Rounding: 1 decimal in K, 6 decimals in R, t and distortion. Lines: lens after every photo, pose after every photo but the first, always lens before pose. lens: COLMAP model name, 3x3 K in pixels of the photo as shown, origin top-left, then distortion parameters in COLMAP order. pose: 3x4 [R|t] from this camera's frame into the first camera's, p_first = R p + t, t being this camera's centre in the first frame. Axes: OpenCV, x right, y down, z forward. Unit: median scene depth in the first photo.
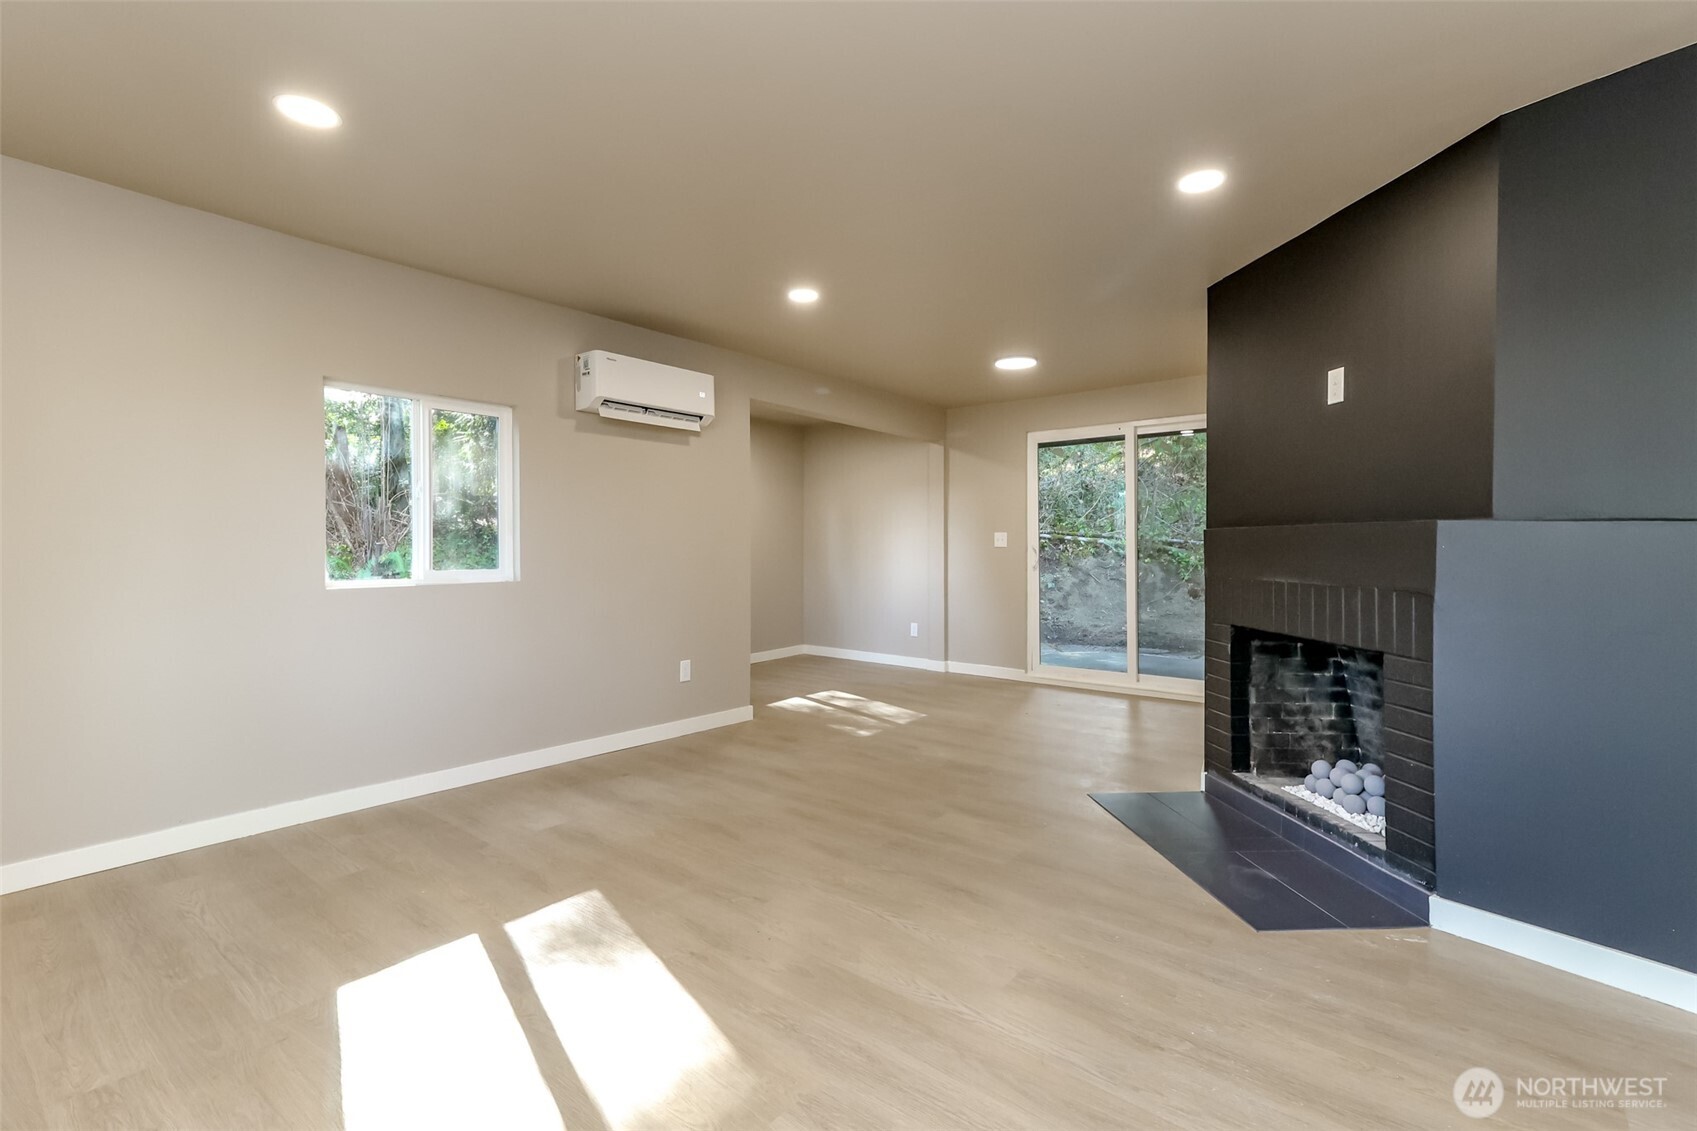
lens RADIAL K [[783.5, 0, 848.7], [0, 783.5, 560.2], [0, 0, 1]] dist [0.001558, 0.000881]
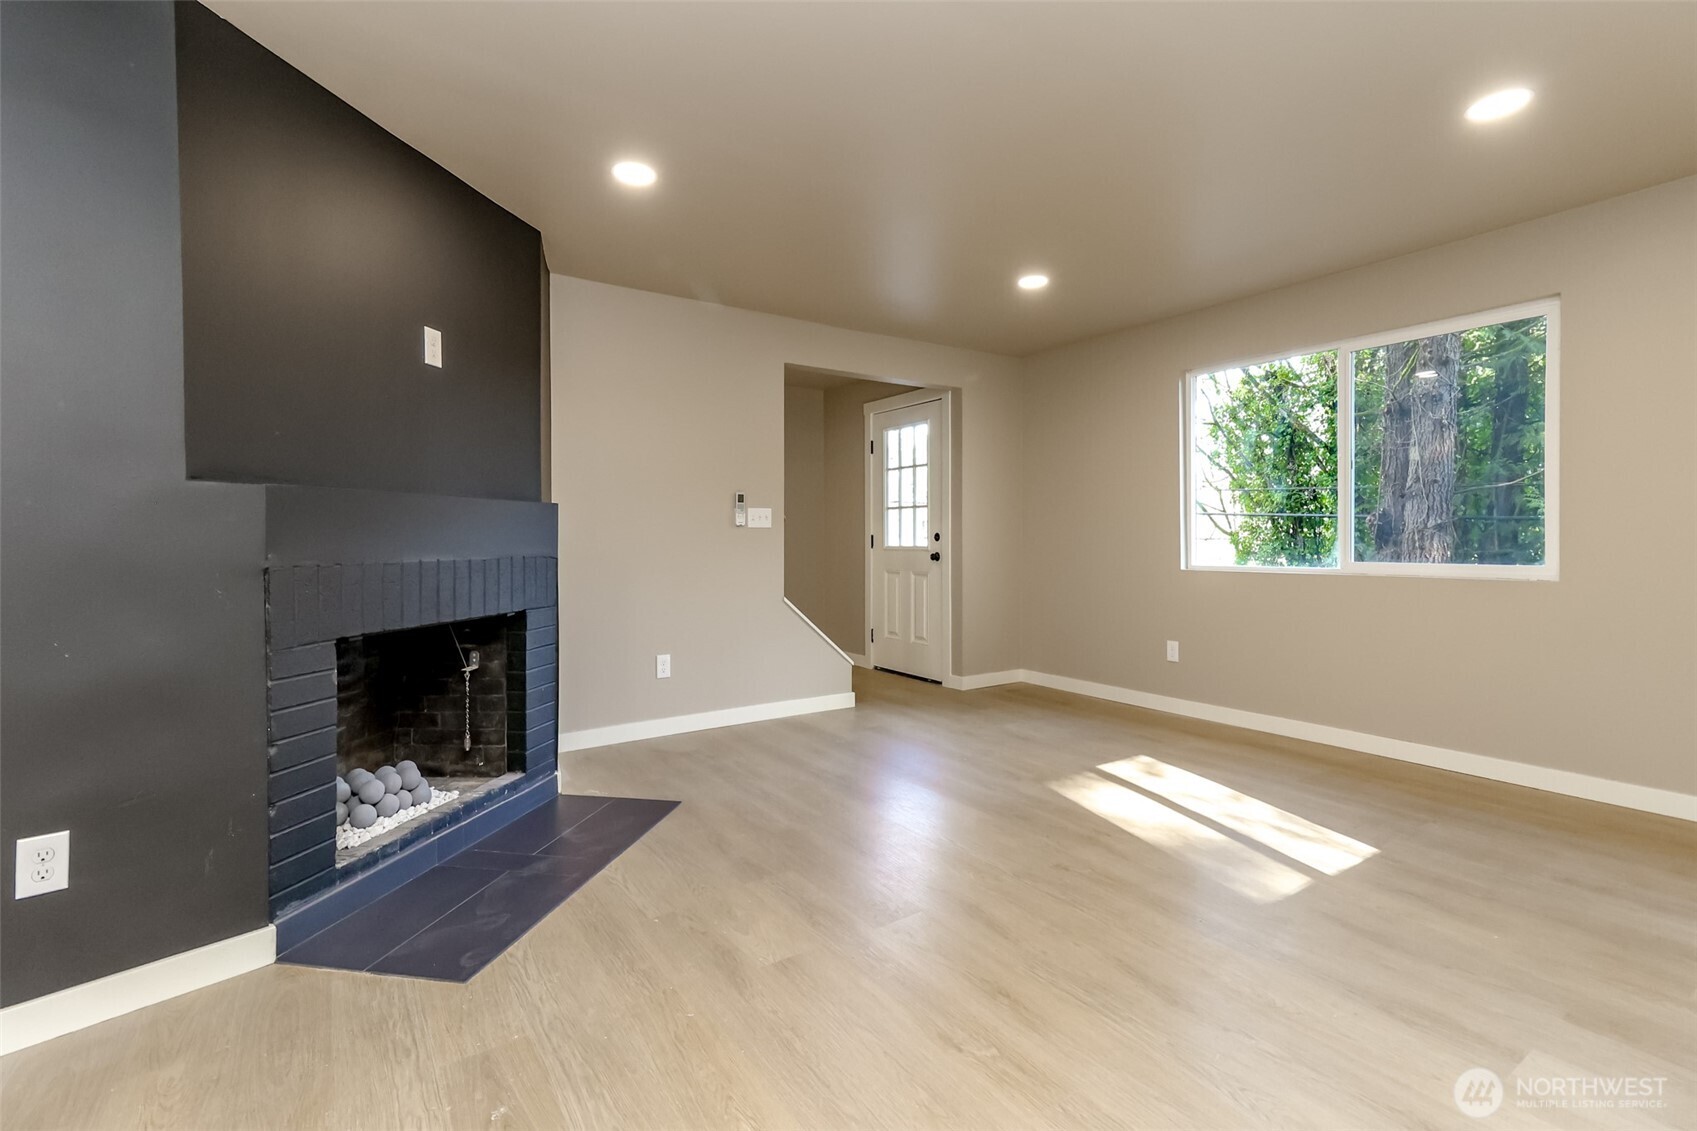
lens RADIAL K [[783.5, 0, 849.3], [0, 783.5, 524.7], [0, 0, 1]] dist [0.001558, 0.000881]
pose [[-0.960585, 0.004908, 0.277945, -0.130530], [0.006395, 0.999970, 0.004443, -0.015529], [-0.277914, 0.006045, -0.960587, 2.011339]]
